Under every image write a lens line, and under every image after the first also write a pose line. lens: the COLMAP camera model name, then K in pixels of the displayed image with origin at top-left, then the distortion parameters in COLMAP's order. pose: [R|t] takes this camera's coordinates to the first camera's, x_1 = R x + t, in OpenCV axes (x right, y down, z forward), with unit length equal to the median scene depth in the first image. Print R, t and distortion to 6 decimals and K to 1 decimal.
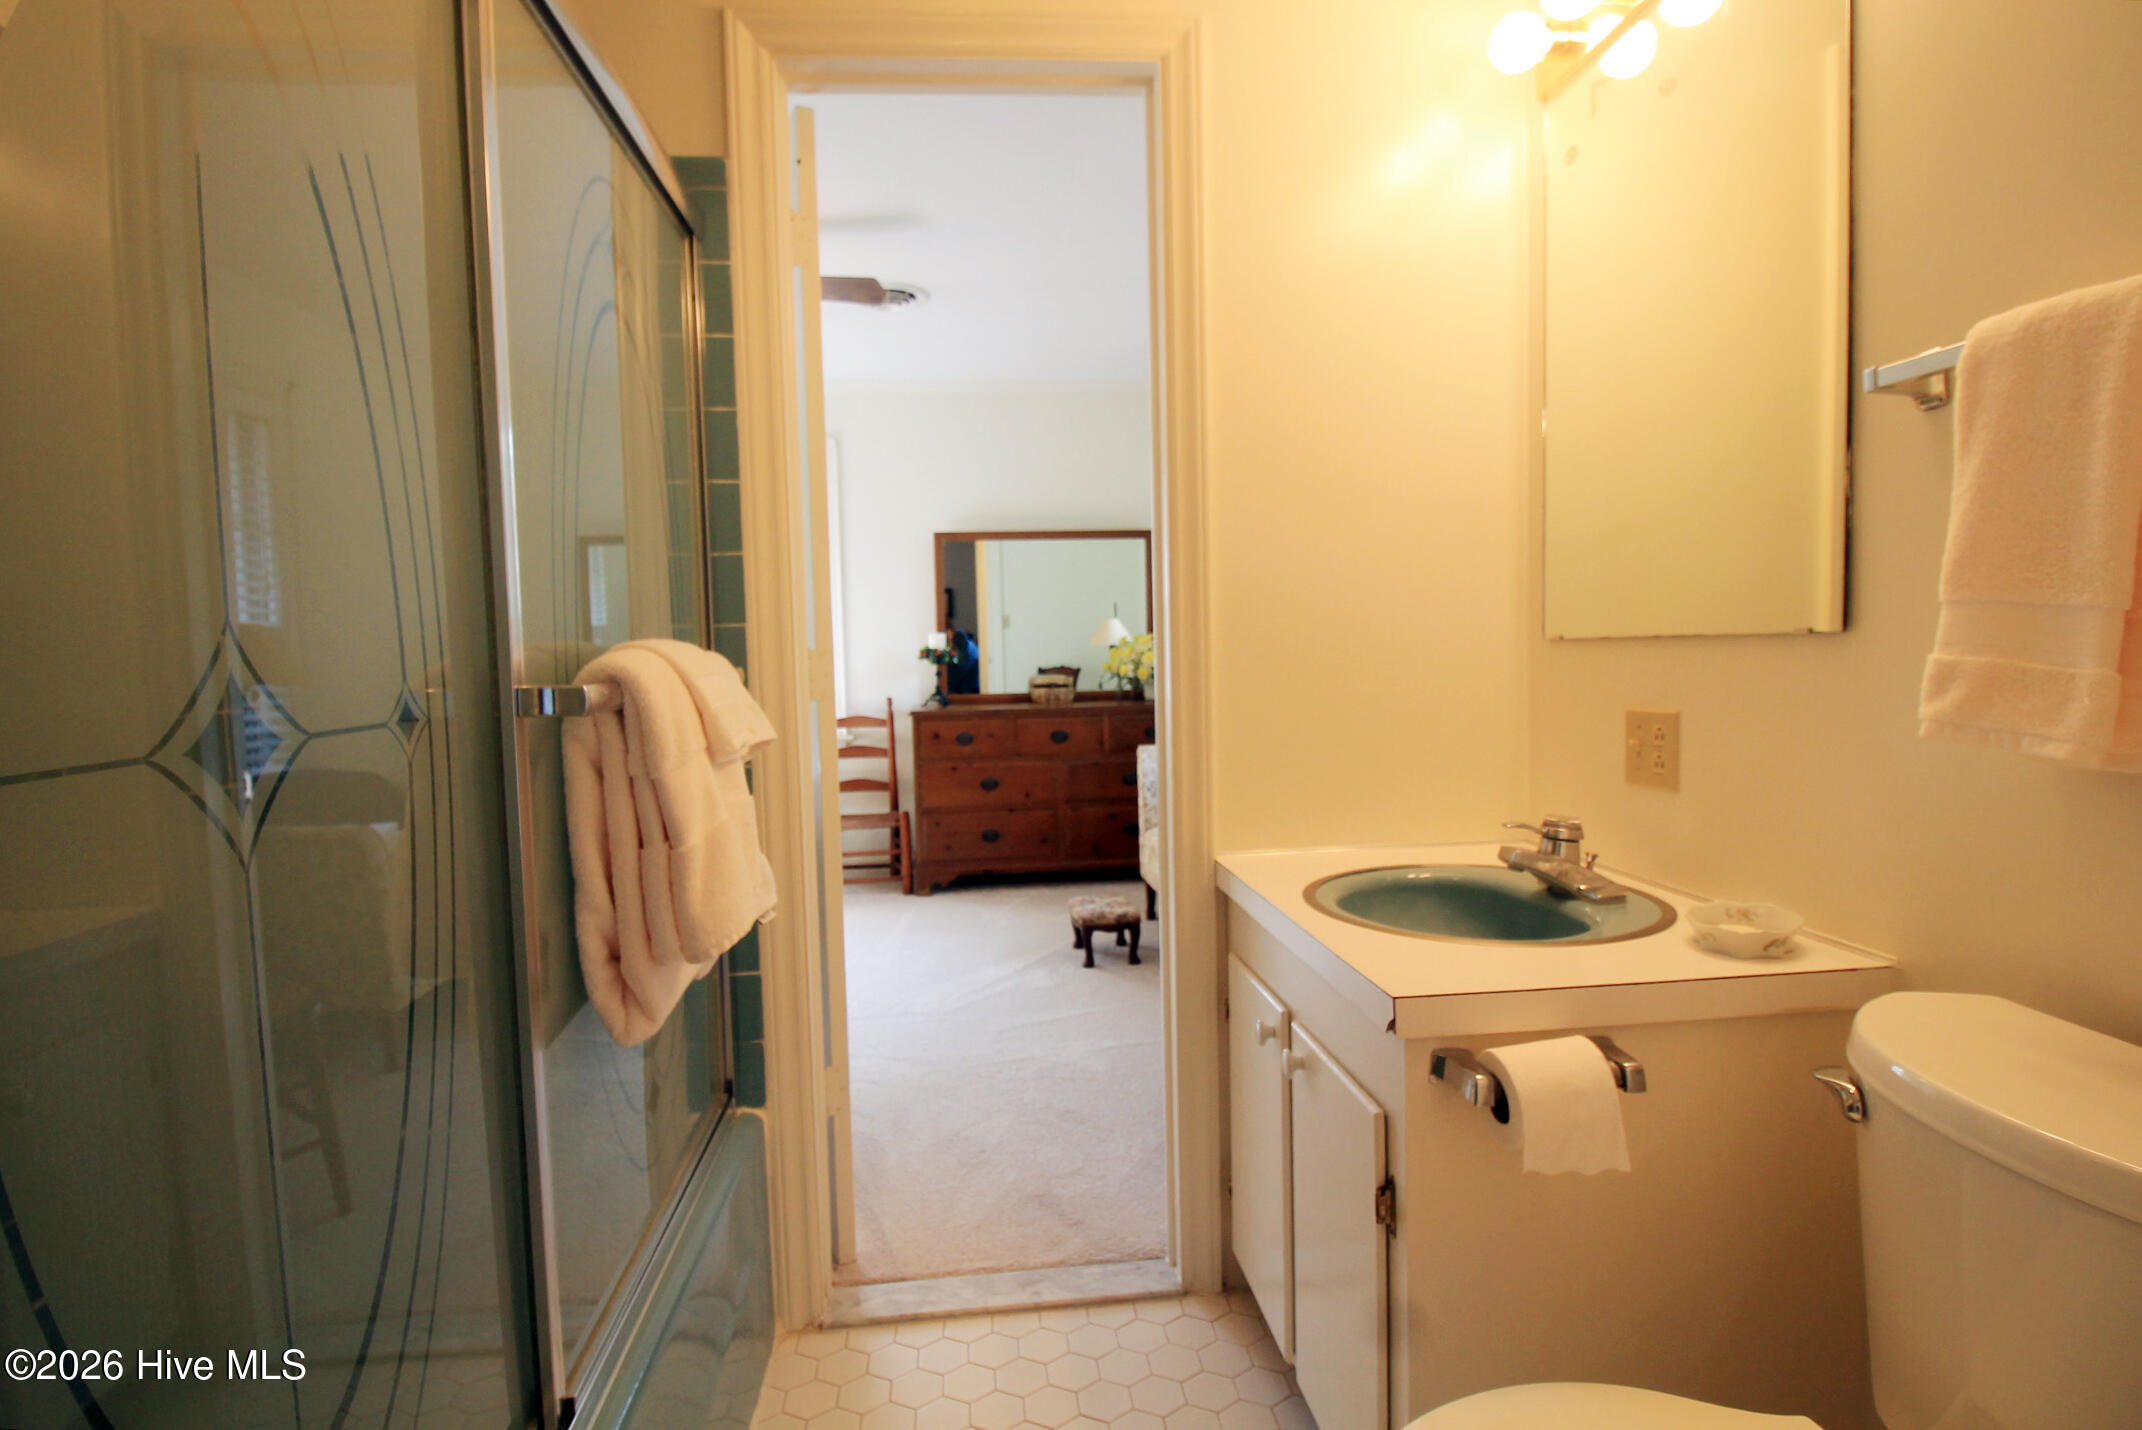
lens RADIAL K [[1026.4, 0, 1047.2], [0, 1026.4, 719.4], [0, 0, 1]] dist [-0.004374, -0.000665]
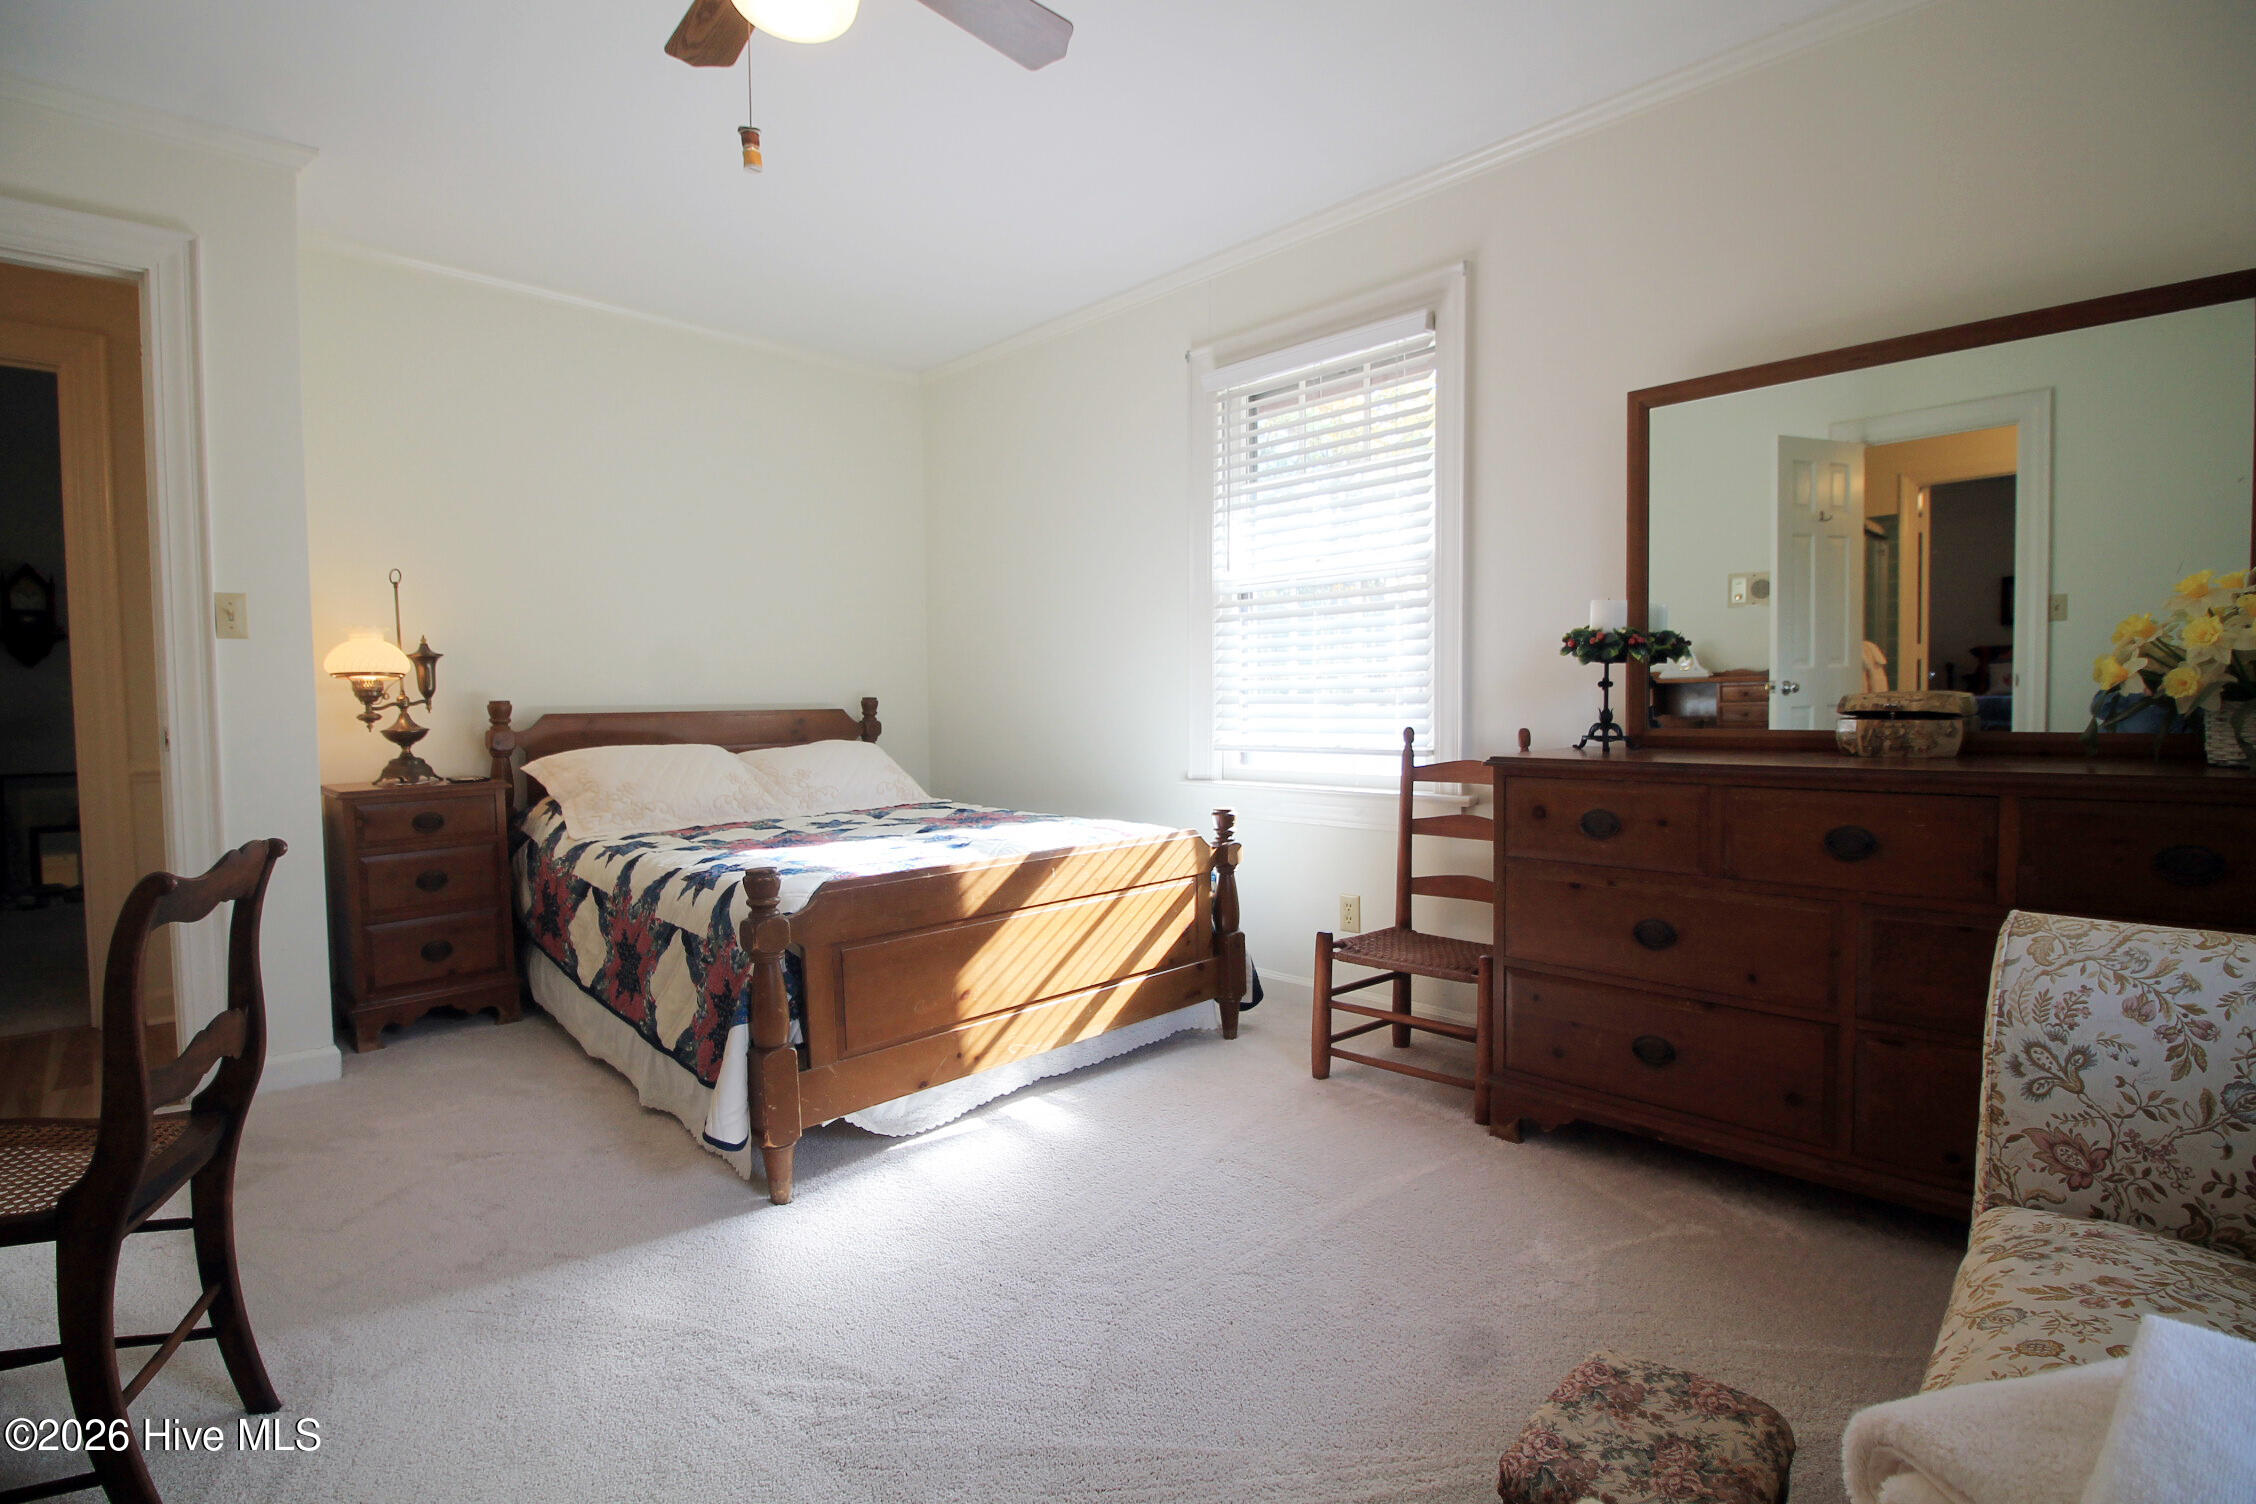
lens RADIAL K [[1081.0, 0, 1103.0], [0, 1081.0, 756.6], [0, 0, 1]] dist [-0.004374, -0.000665]
pose [[0.638285, 0.058446, -0.767578, 0.139876], [-0.059681, 0.997870, 0.026354, -0.009856], [0.767483, 0.028989, 0.640413, 0.521494]]
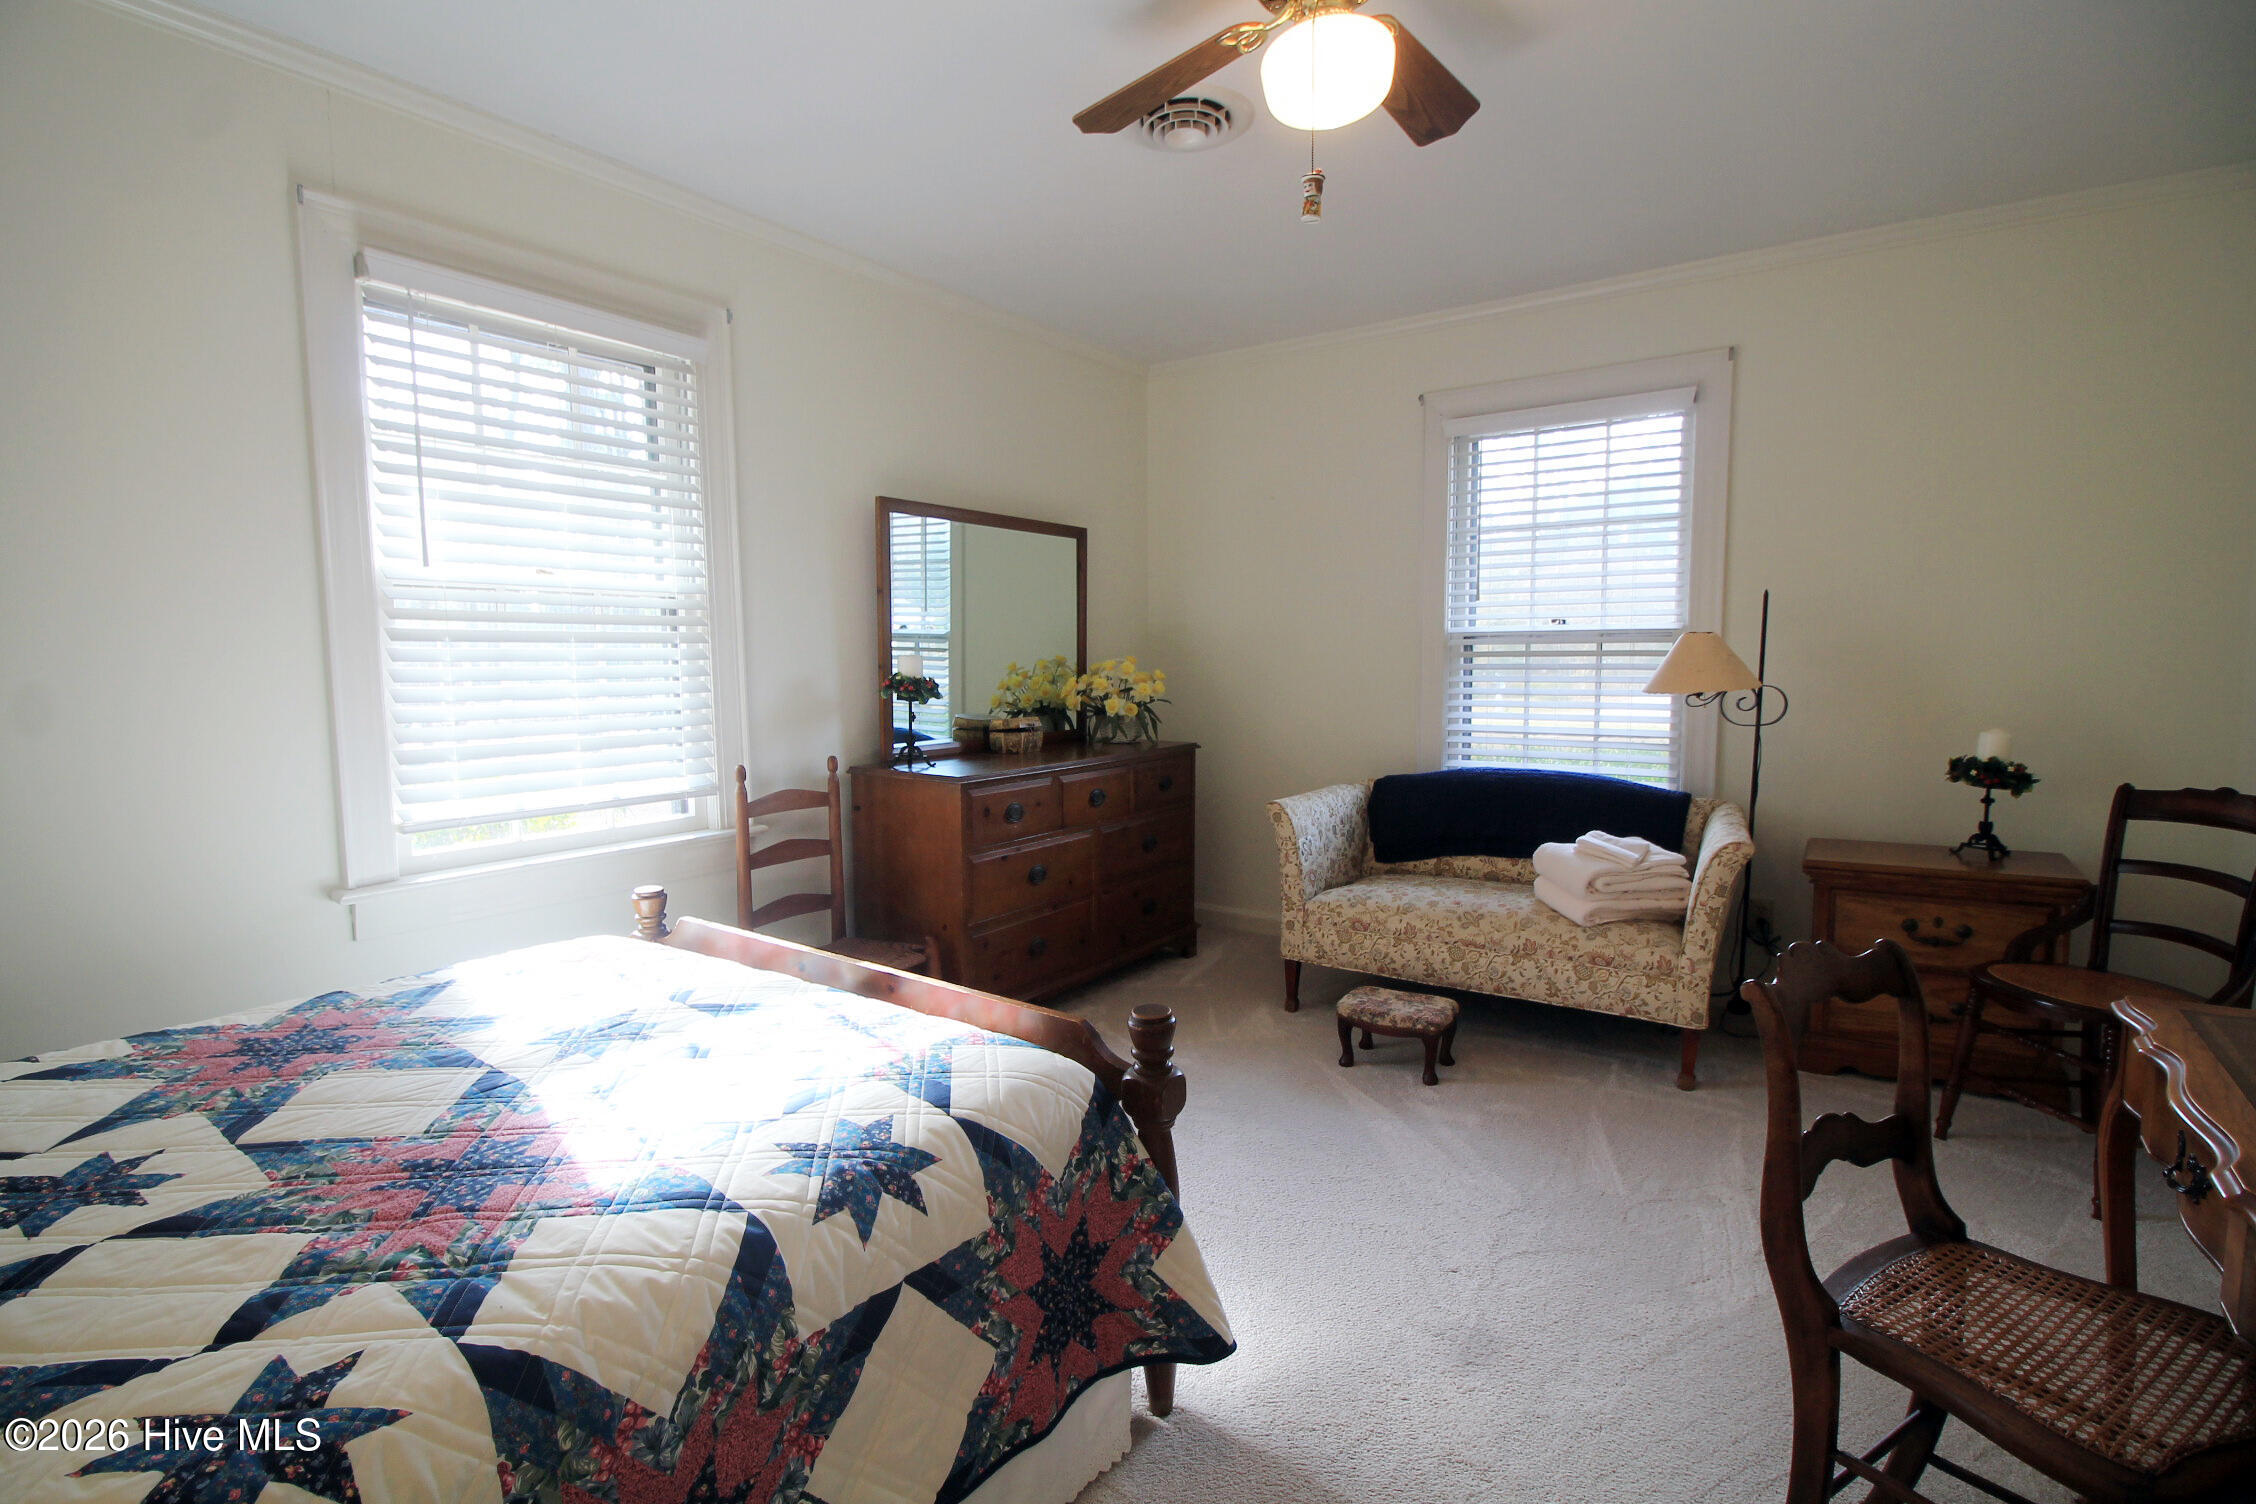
lens RADIAL K [[1081.0, 0, 1103.0], [0, 1081.0, 756.6], [0, 0, 1]] dist [-0.004374, -0.000665]
pose [[0.639730, -0.049158, 0.767026, -0.584872], [0.025559, 0.998761, 0.042693, -0.048269], [-0.768175, -0.007707, 0.640194, 0.493064]]
